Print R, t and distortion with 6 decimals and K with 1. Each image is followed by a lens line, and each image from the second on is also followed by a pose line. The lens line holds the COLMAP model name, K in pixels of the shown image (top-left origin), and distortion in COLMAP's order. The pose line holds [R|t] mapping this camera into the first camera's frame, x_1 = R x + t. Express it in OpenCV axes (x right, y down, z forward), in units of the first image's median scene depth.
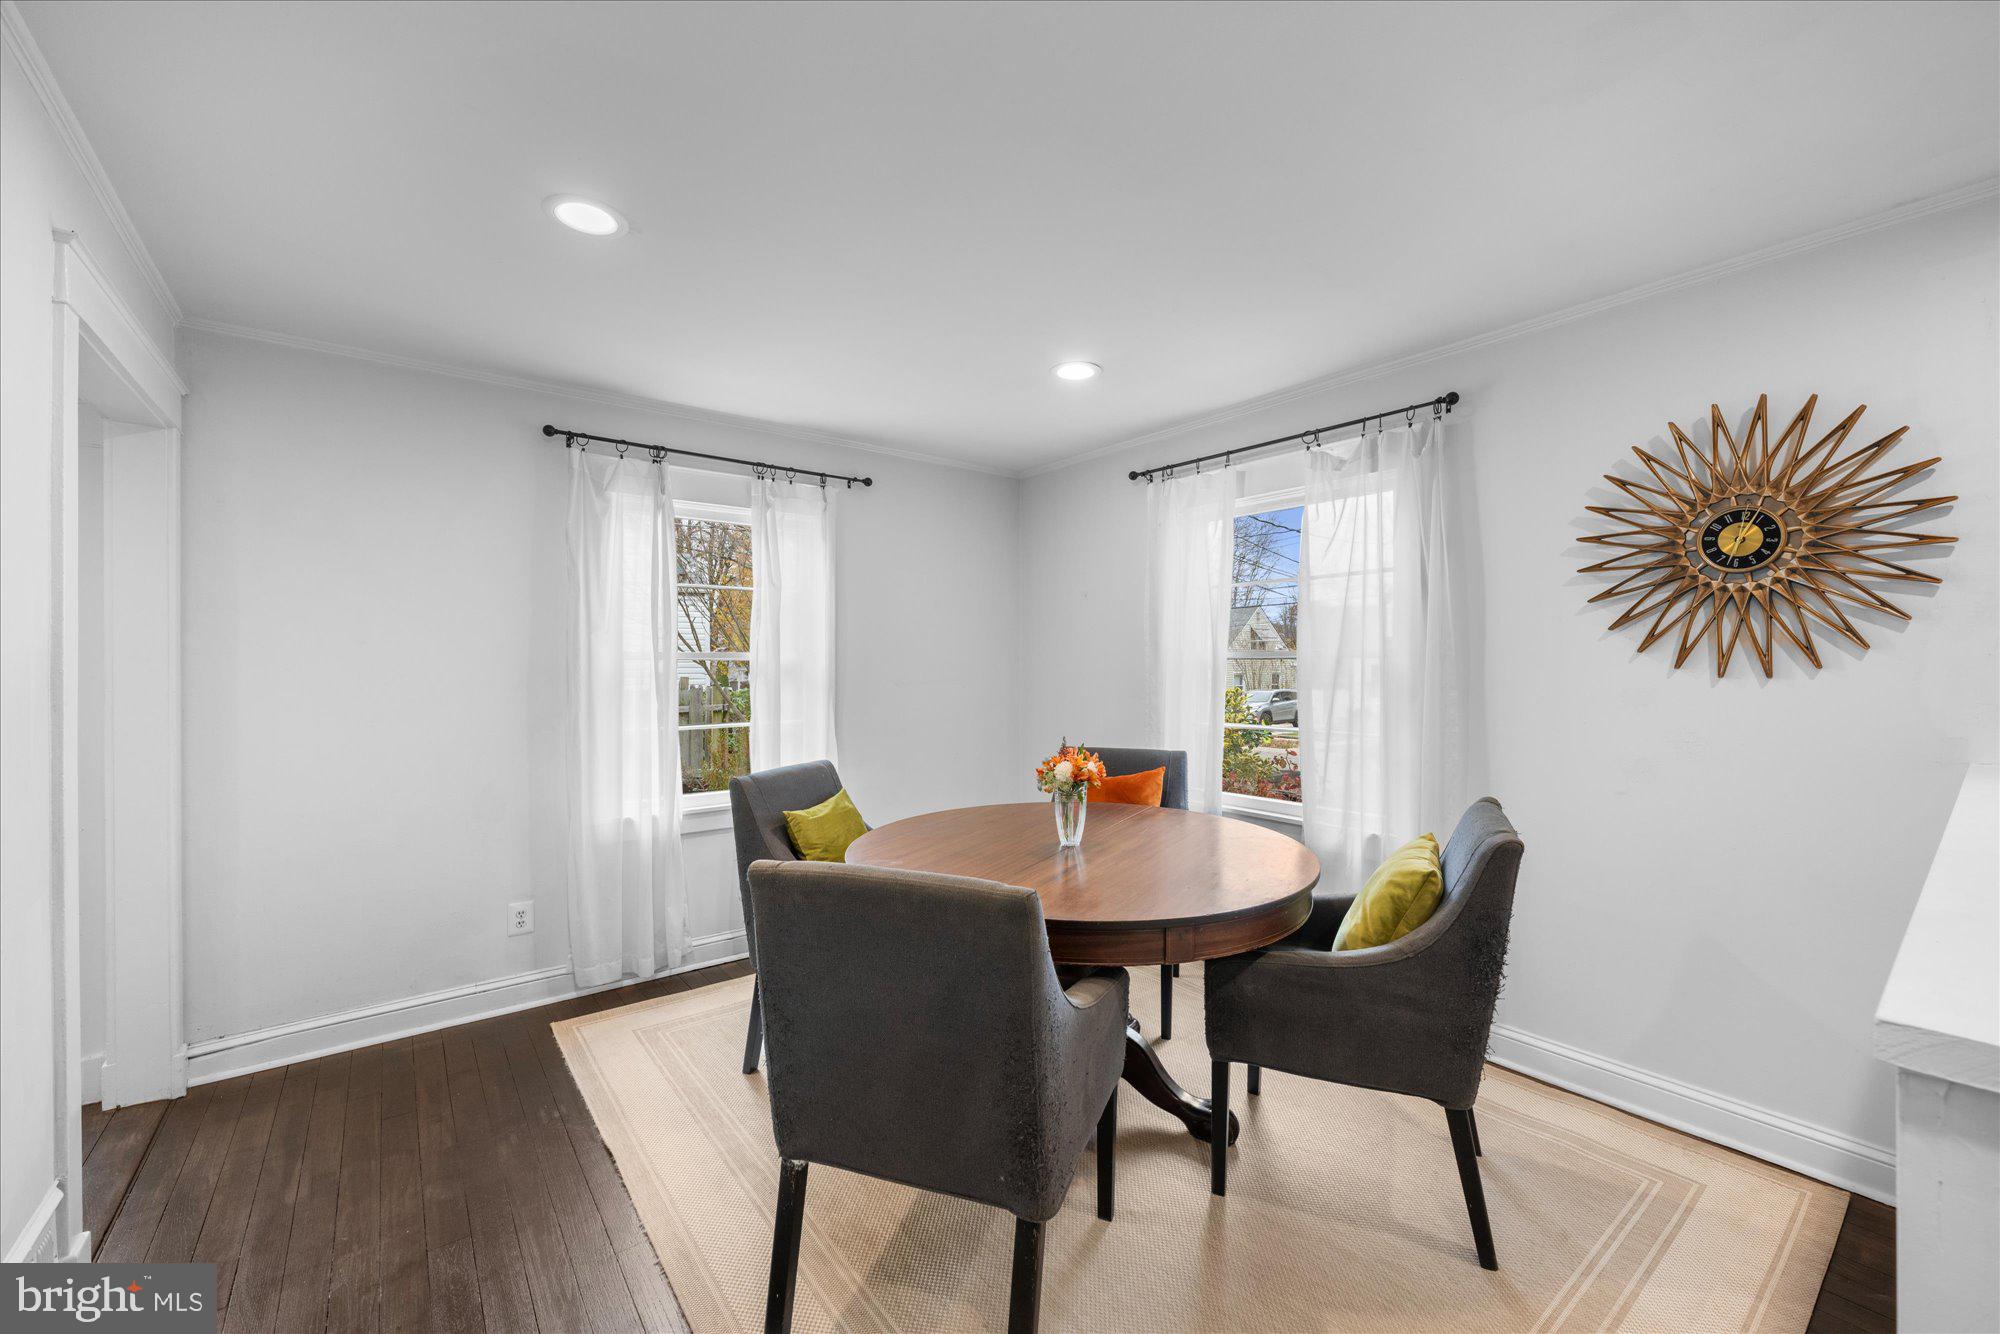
lens RADIAL K [[795.8, 0, 993.3], [0, 795.8, 662.2], [0, 0, 1]] dist [-0.002329, 0.000313]
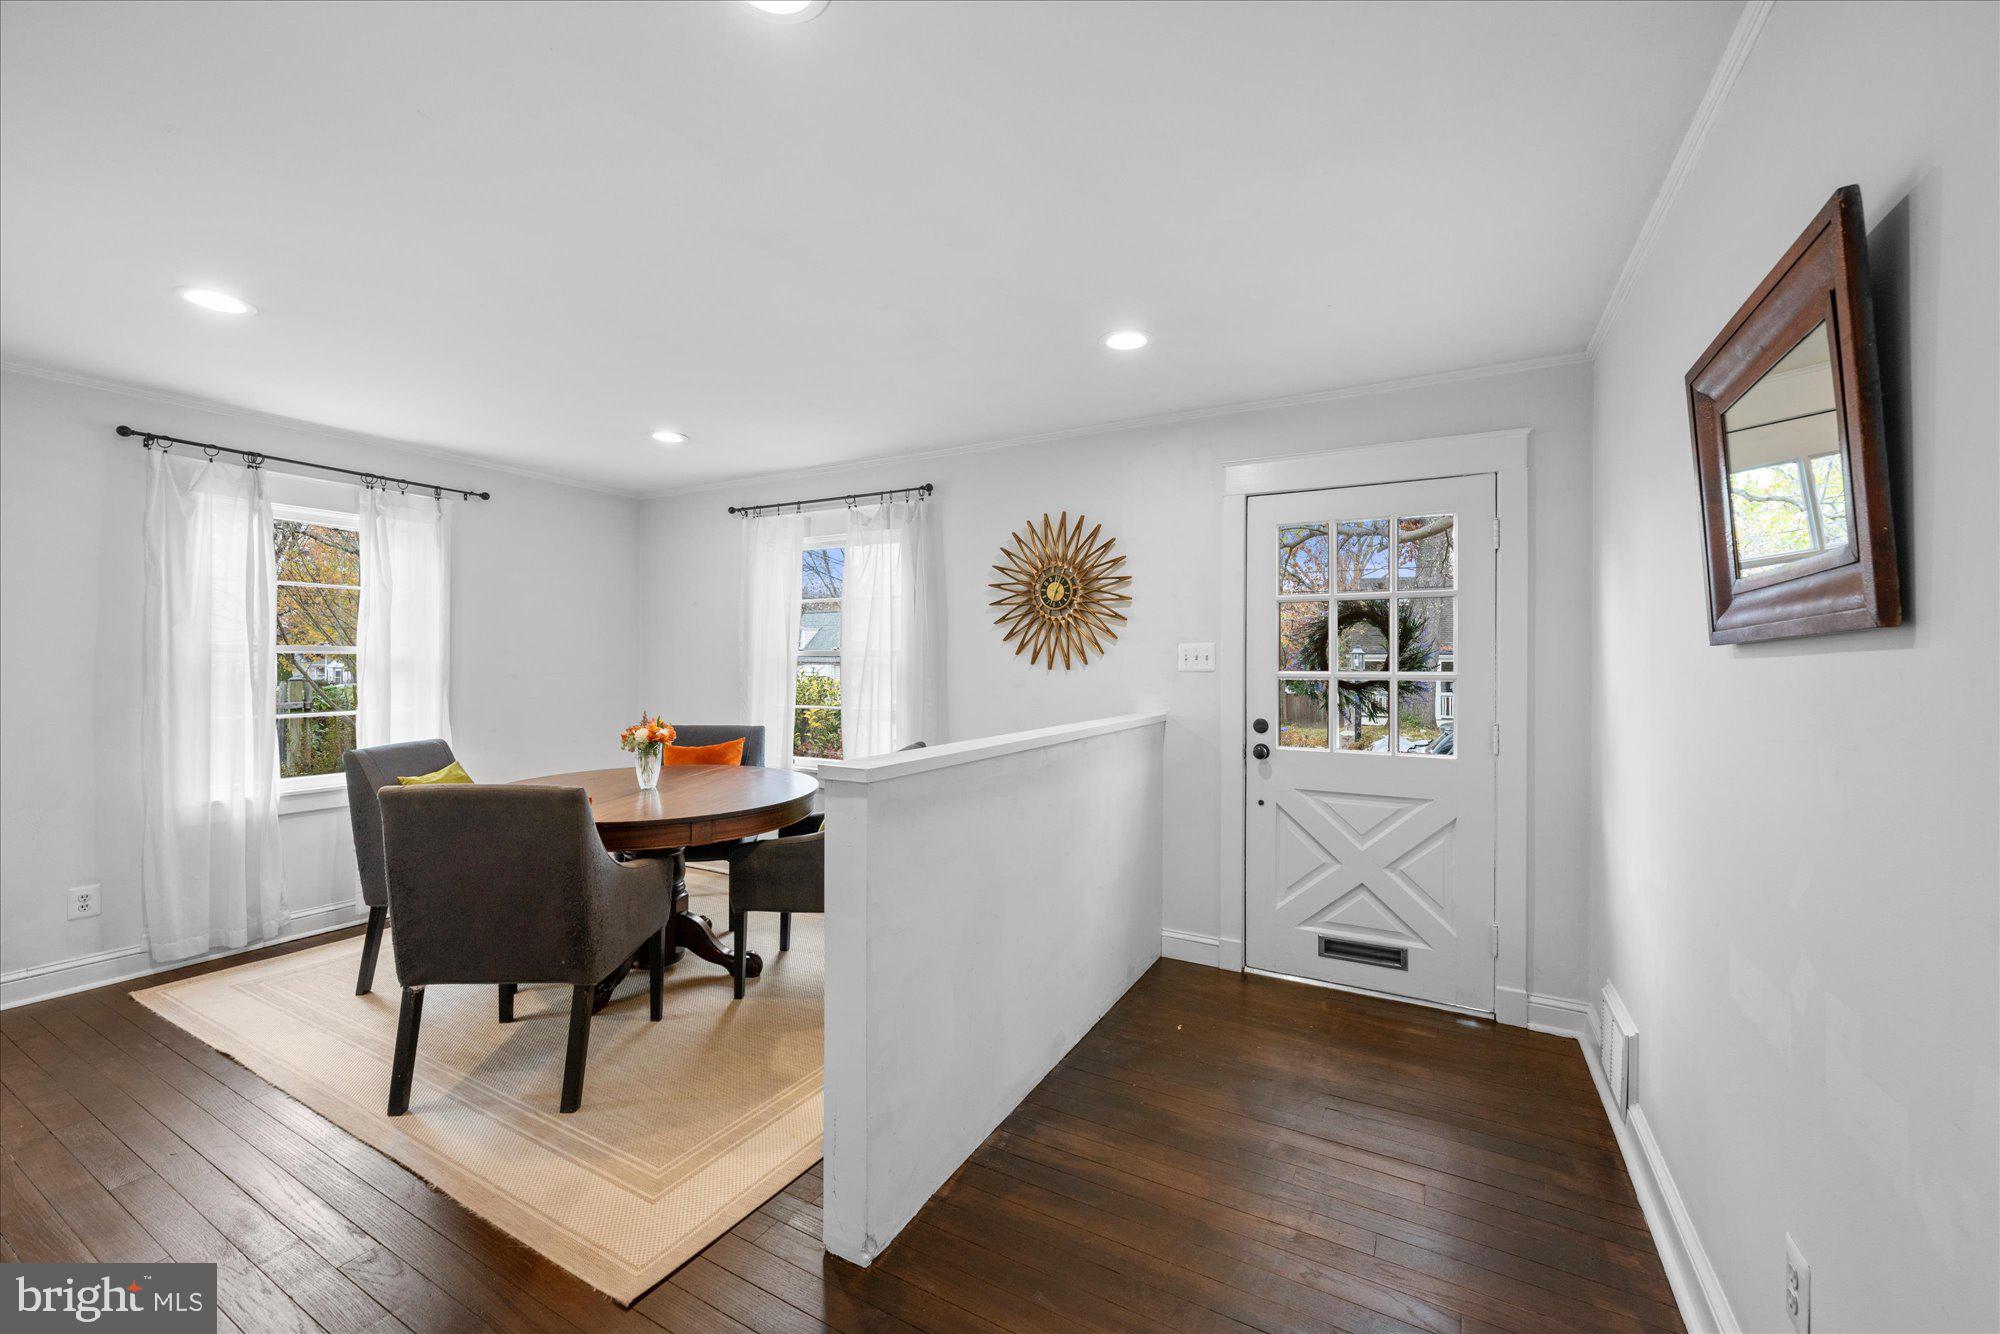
lens RADIAL K [[795.8, 0, 997.8], [0, 795.8, 662.7], [0, 0, 1]] dist [-0.002329, 0.000313]
pose [[0.919025, 0.006138, 0.394151, 0.091030], [-0.007591, 0.999969, 0.002127, 0.001423], [-0.394126, -0.004947, 0.919043, -0.435701]]
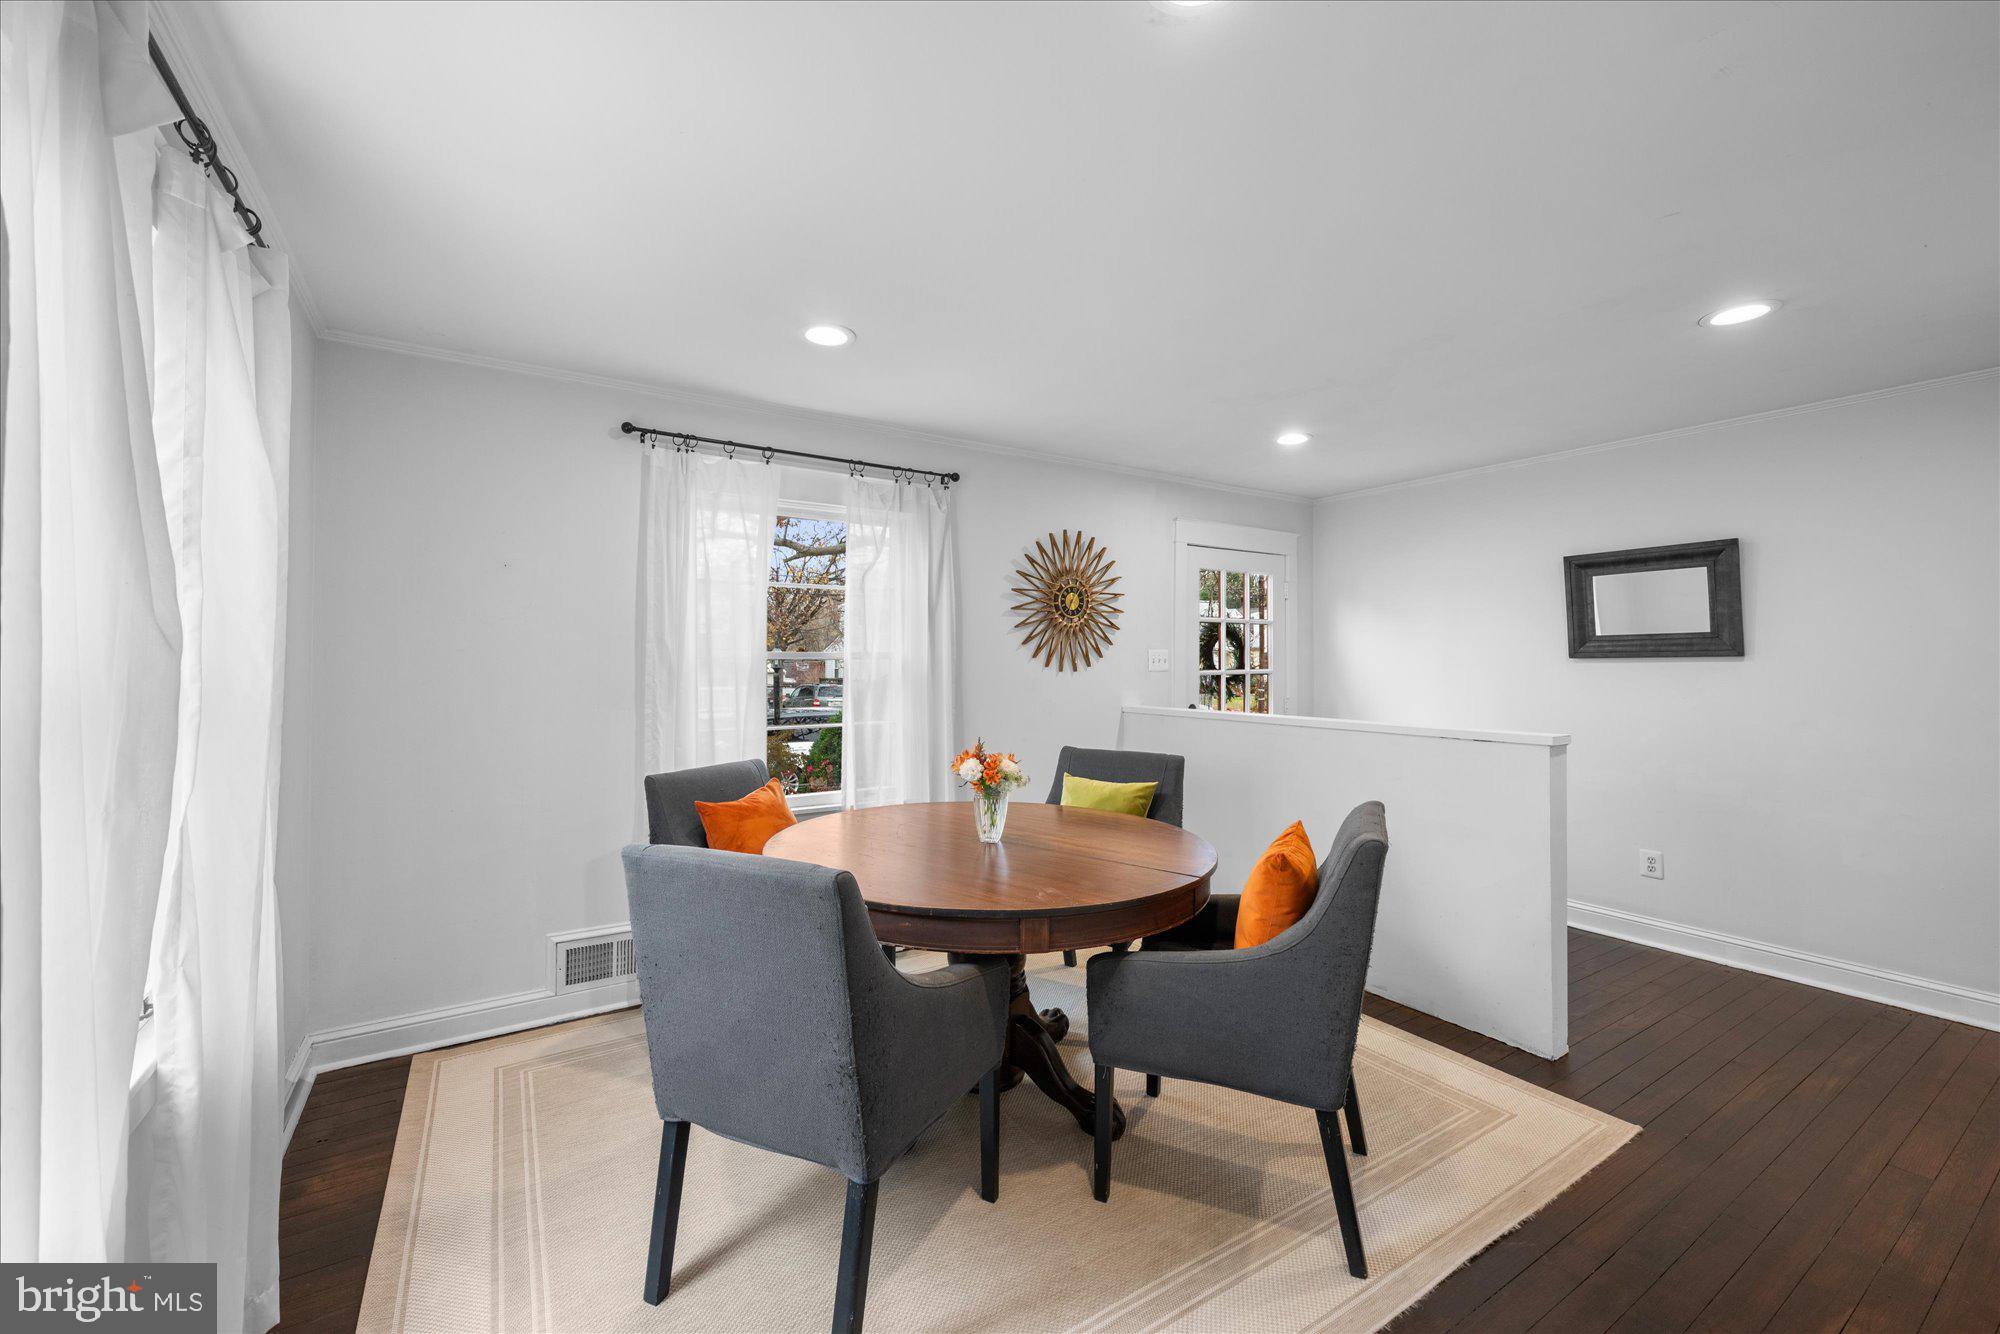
lens RADIAL K [[795.8, 0, 1006.1], [0, 795.8, 649.1], [0, 0, 1]] dist [-0.002329, 0.000313]
pose [[0.088233, 0.021911, 0.995859, -0.770060], [0.000683, 0.999756, -0.022057, 0.005623], [-0.996100, 0.002626, 0.088196, 0.737829]]
